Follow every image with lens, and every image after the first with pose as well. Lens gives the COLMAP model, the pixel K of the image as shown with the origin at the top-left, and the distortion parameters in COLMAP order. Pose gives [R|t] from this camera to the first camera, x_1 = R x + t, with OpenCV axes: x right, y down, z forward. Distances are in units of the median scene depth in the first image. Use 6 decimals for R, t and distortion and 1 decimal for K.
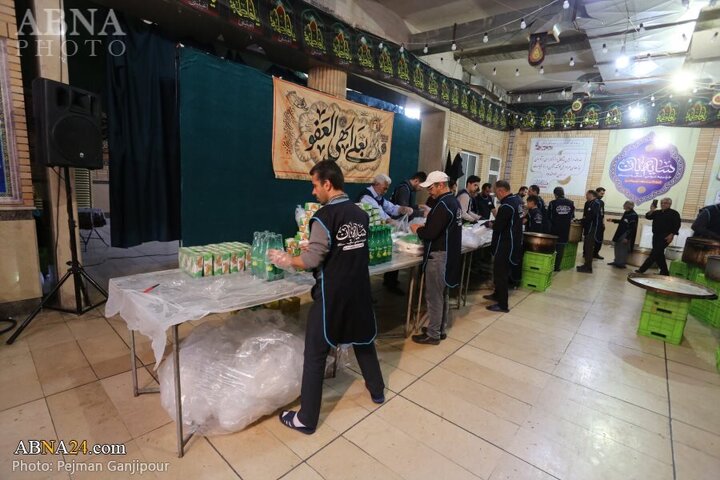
lens RADIAL K [[345.8, 0, 360.0], [0, 345.8, 240.0], [0, 0, 1]] dist [-0.065315, 0.025165]
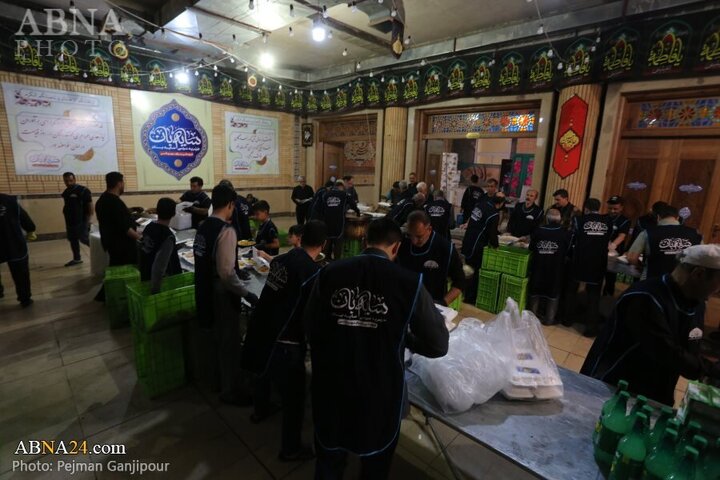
lens RADIAL K [[345.8, 0, 360.0], [0, 345.8, 240.0], [0, 0, 1]] dist [-0.065315, 0.025165]
pose [[0.046466, -0.276313, 0.959944, -0.153650], [0.140986, 0.953176, 0.267541, -0.211881], [-0.988921, 0.122907, 0.083247, 0.748359]]
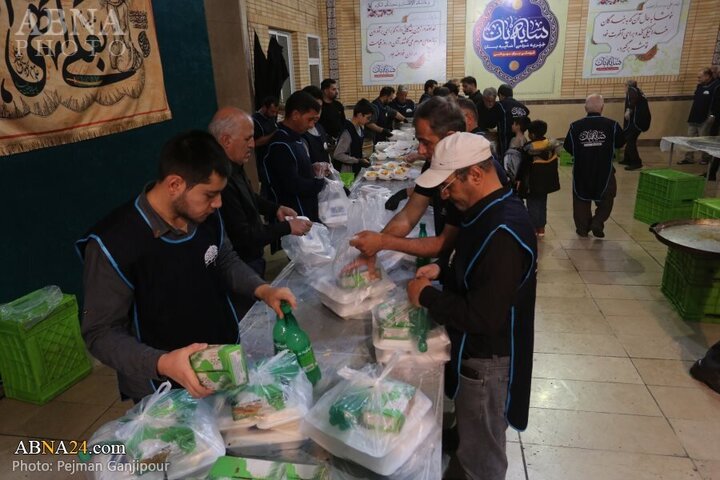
lens RADIAL K [[504.2, 0, 360.0], [0, 504.2, 240.0], [0, 0, 1]] dist [-0.036586, 0.055943]
pose [[0.848979, -0.260343, 0.459843, -0.066200], [0.184407, 0.961470, 0.203884, -0.116223], [-0.495205, -0.088295, 0.864278, 0.317338]]
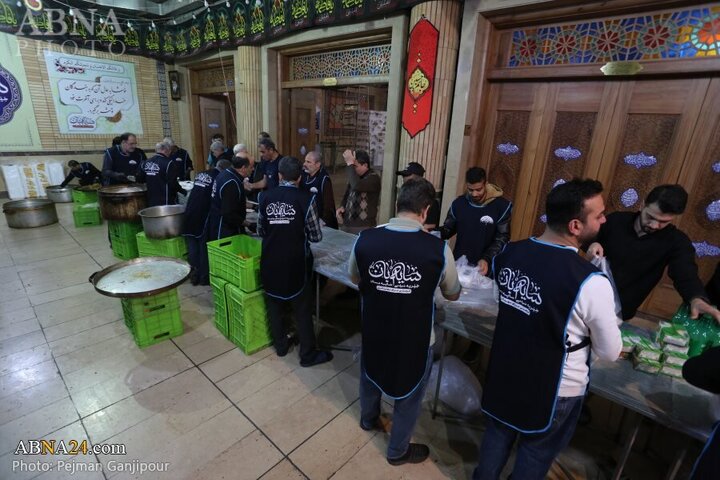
lens RADIAL K [[345.8, 0, 360.0], [0, 345.8, 240.0], [0, 0, 1]] dist [-0.065315, 0.025165]
pose [[-0.003042, -0.372976, 0.927836, 0.134032], [0.123866, 0.920554, 0.370455, -0.110173], [-0.992294, 0.116054, 0.043399, 0.283531]]
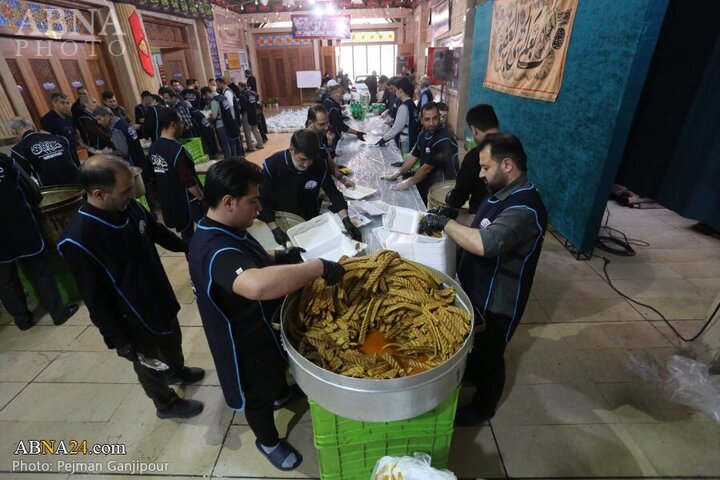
lens RADIAL K [[345.8, 0, 360.0], [0, 345.8, 240.0], [0, 0, 1]] dist [-0.065315, 0.025165]
pose [[-0.765182, 0.260792, -0.588629, 0.842083], [-0.129215, 0.833472, 0.537241, -0.273622], [0.630714, 0.487147, -0.604059, 1.468059]]
